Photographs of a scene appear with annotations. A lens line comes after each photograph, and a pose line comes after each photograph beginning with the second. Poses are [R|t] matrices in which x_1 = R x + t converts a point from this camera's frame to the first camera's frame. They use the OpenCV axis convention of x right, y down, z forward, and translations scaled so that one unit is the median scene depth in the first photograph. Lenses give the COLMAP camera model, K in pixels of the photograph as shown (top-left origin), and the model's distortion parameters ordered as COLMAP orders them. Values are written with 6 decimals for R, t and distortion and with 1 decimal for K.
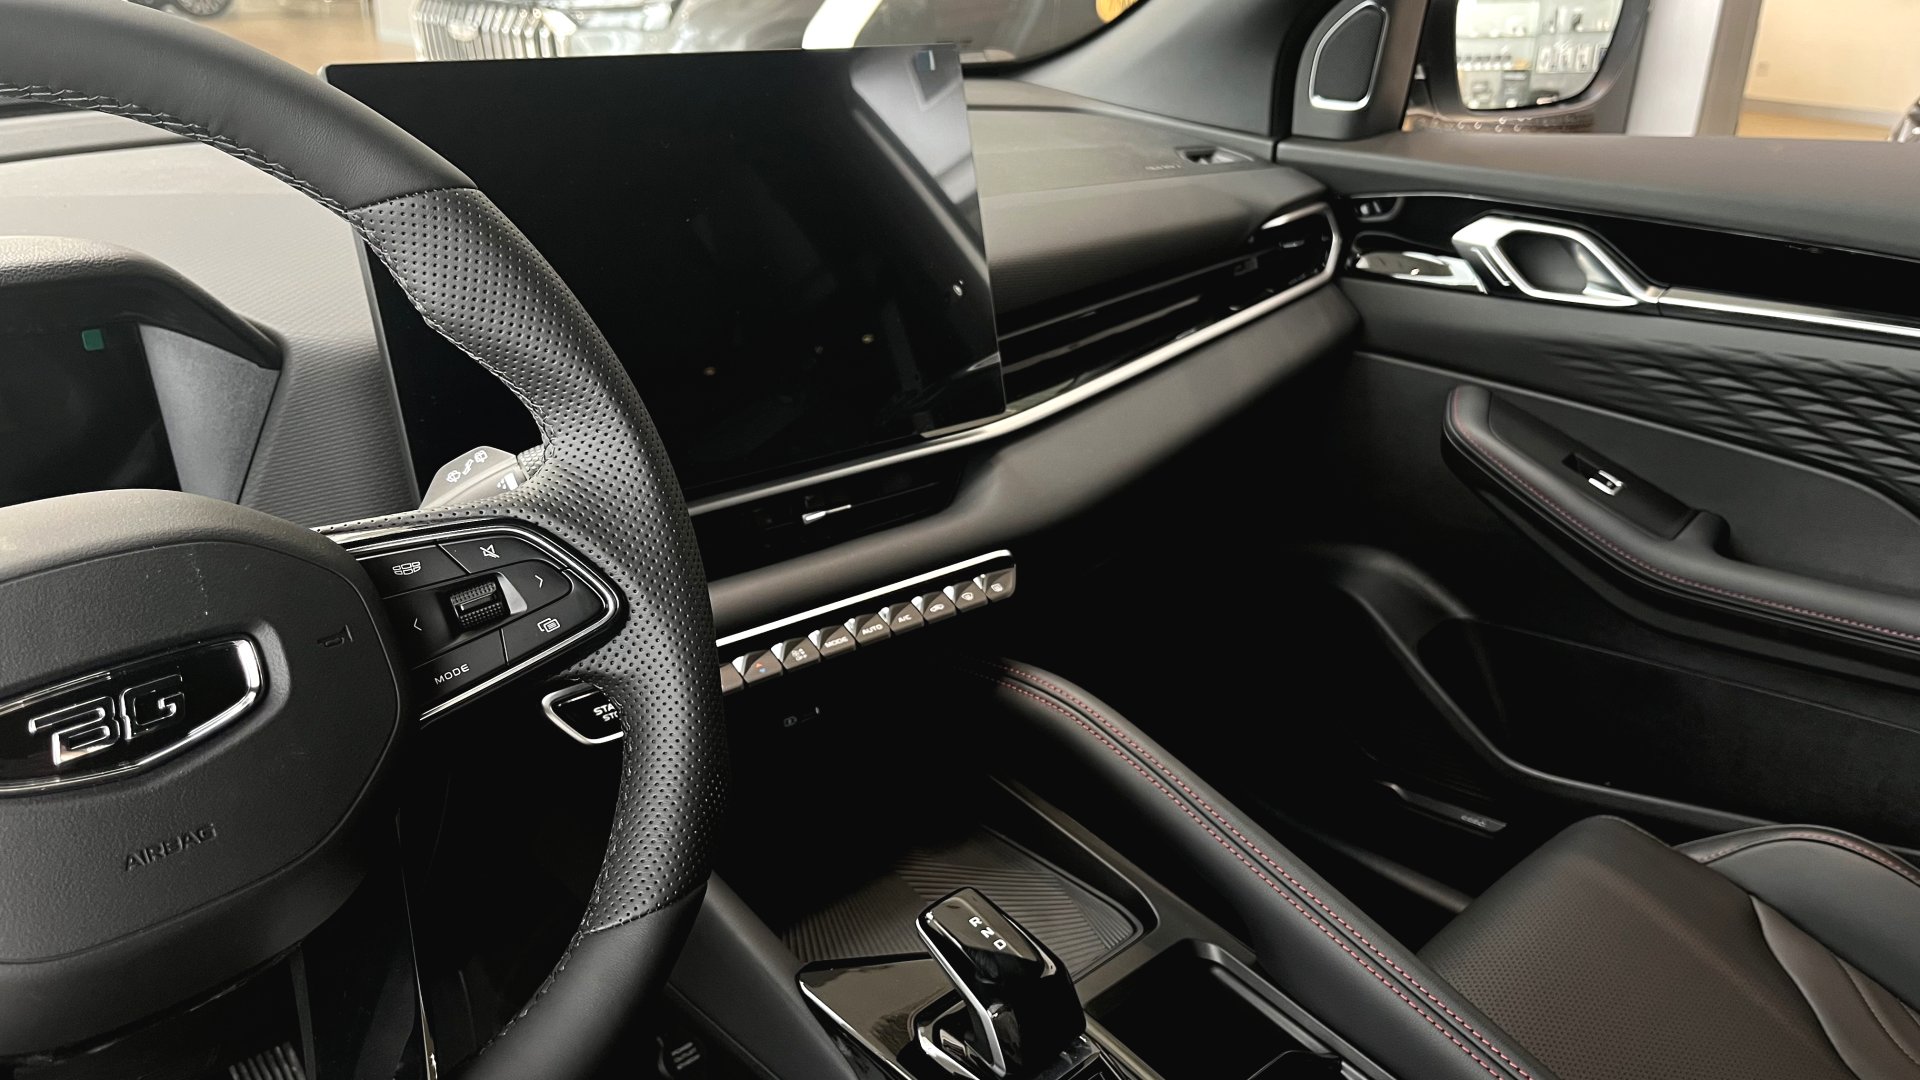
lens RADIAL K [[1493.8, 0, 960.0], [0, 1493.8, 540.0], [0, 0, 1]] dist [0.079679, -0.106832]
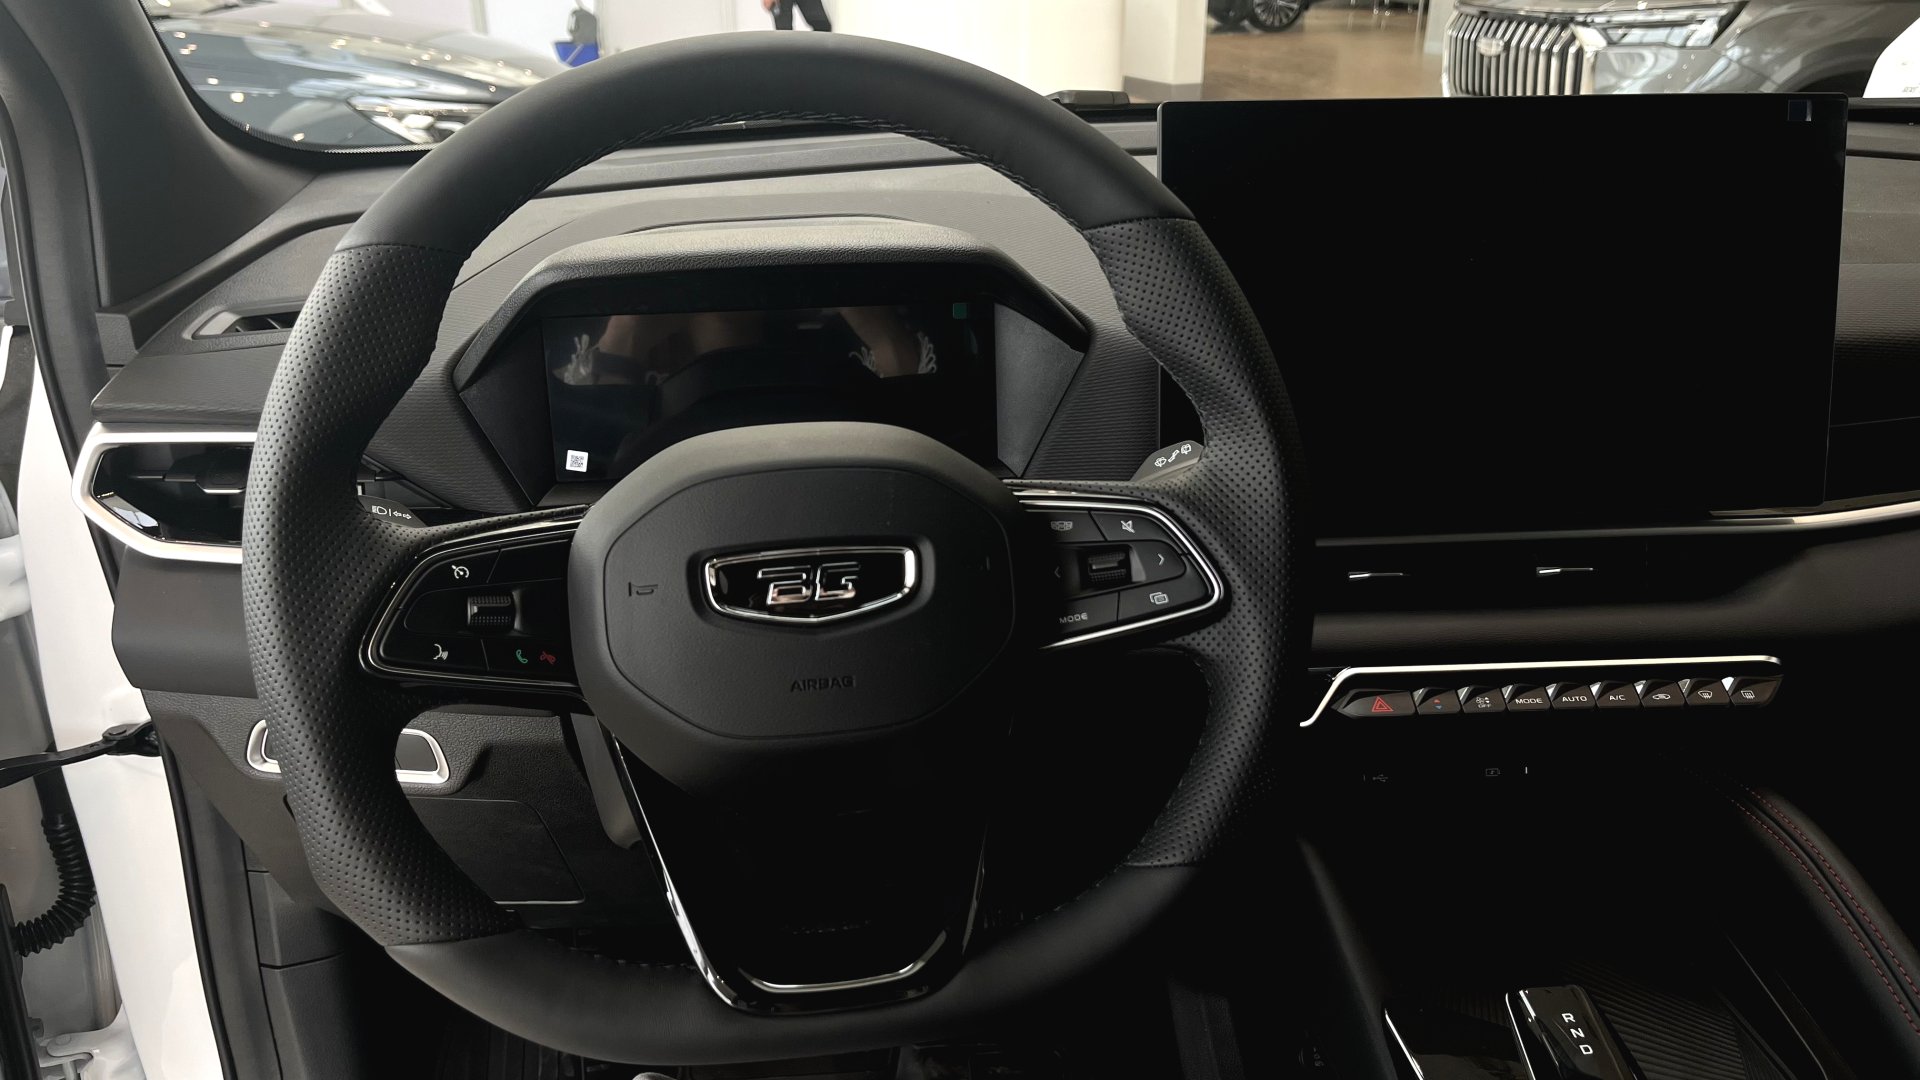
lens RADIAL K [[1493.8, 0, 960.0], [0, 1493.8, 540.0], [0, 0, 1]] dist [0.079679, -0.106832]
pose [[0.803918, 0.206192, -0.557854, 0.230762], [-0.209944, 0.975980, 0.058190, -0.021373], [0.556453, 0.070338, 0.827896, -0.040488]]
